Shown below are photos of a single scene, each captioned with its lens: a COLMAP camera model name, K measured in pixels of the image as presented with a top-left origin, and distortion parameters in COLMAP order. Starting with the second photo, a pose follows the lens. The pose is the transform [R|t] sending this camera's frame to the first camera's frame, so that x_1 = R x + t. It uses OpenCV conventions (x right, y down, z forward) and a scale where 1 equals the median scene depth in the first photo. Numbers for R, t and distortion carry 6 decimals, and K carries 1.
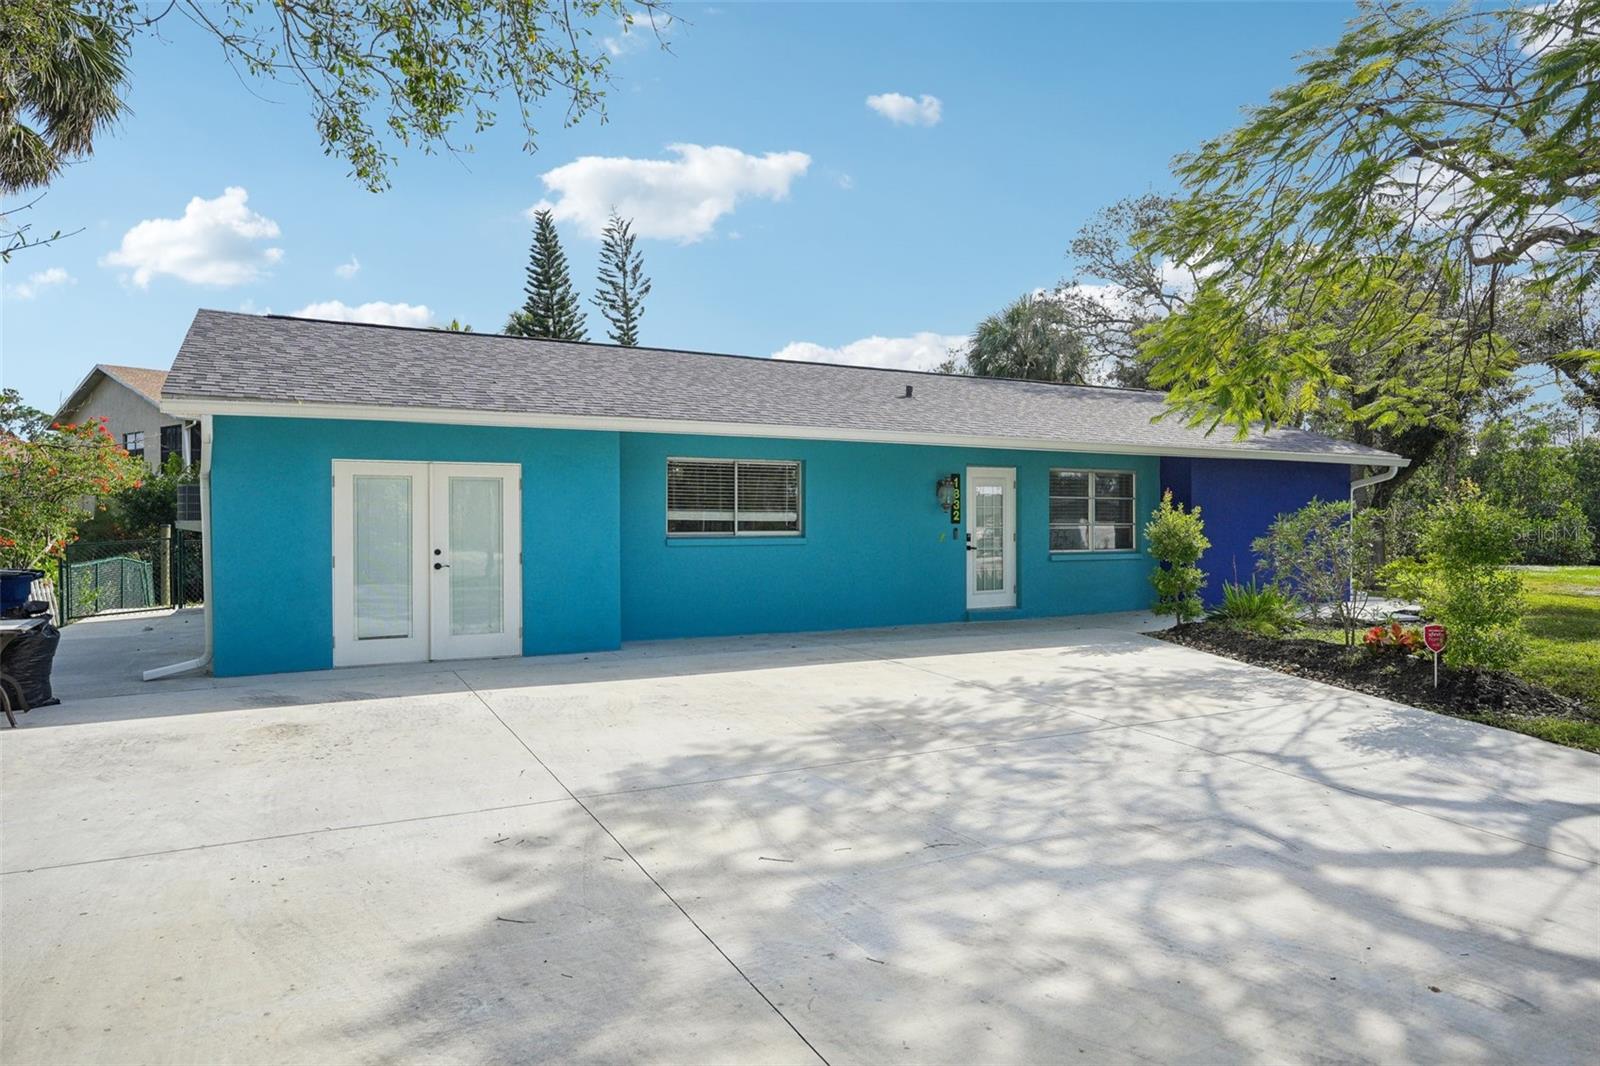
lens RADIAL K [[970.3, 0, 800.0], [0, 970.3, 534.8], [0, 0, 1]] dist [-0.000603, -0.001881]
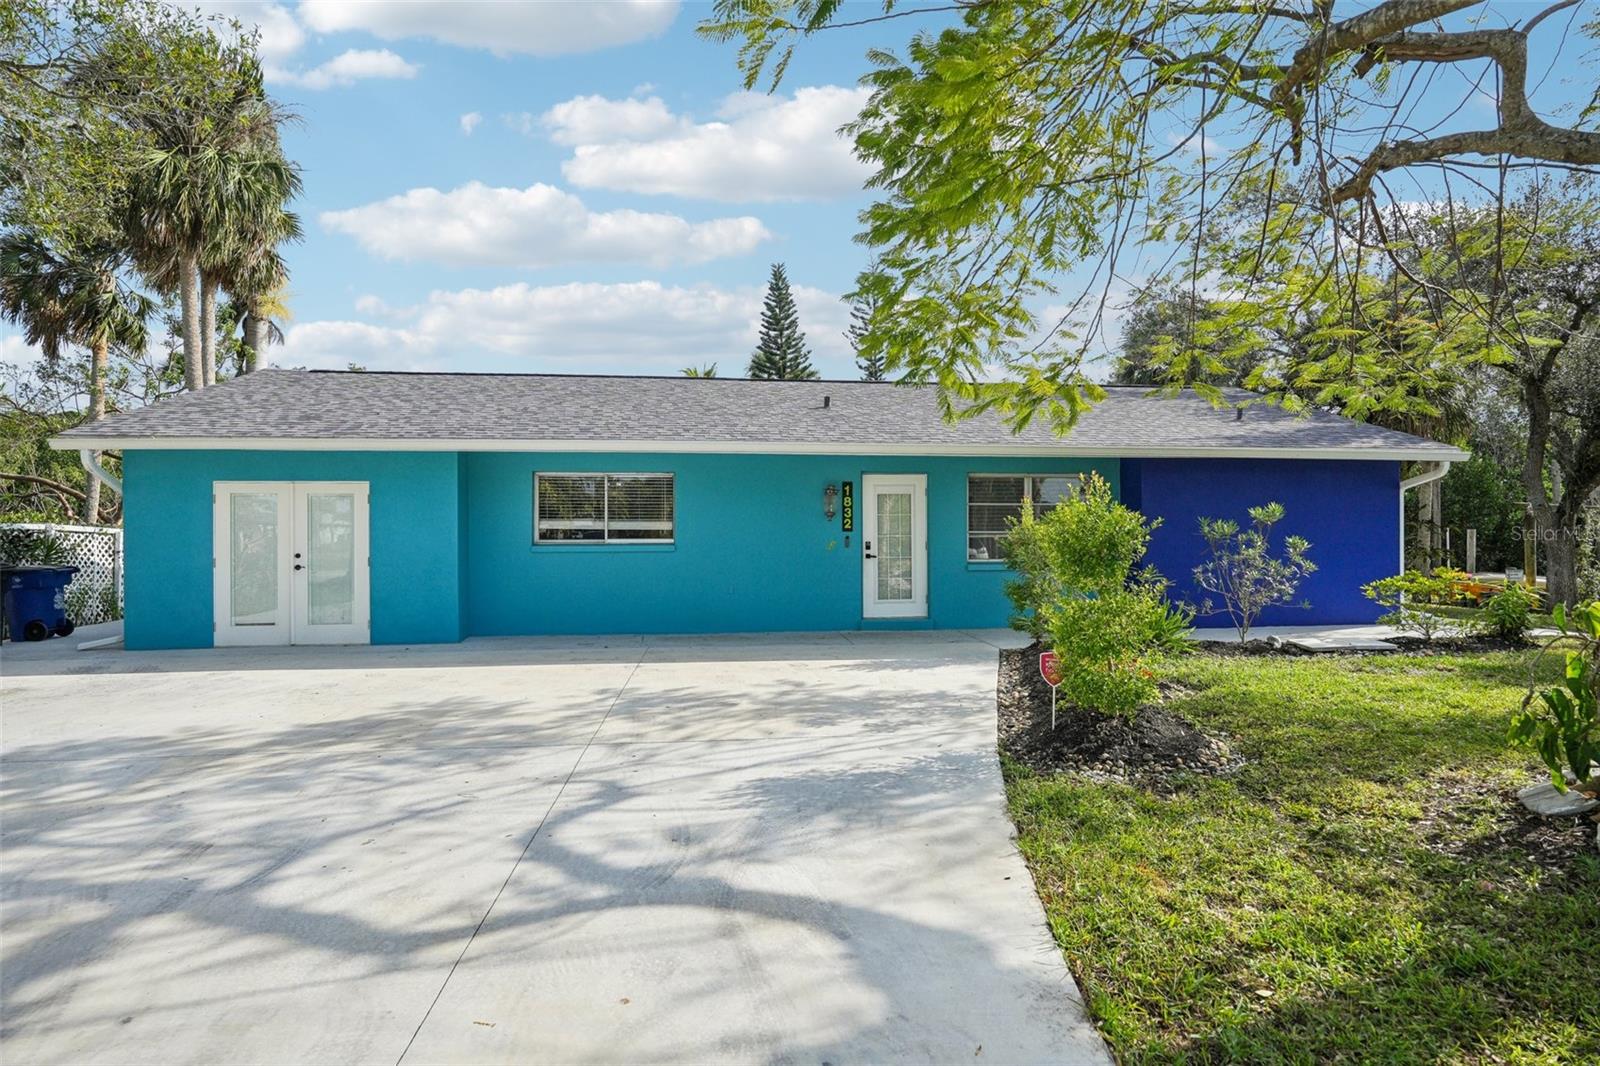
lens RADIAL K [[871.1, 0, 800.3], [0, 871.1, 528.5], [0, 0, 1]] dist [0.000891, 0.002275]
pose [[0.936103, -0.003703, -0.351706, 0.489306], [-0.002249, 0.999861, -0.016513, 0.000277], [0.351718, 0.016249, 0.935965, 0.160833]]
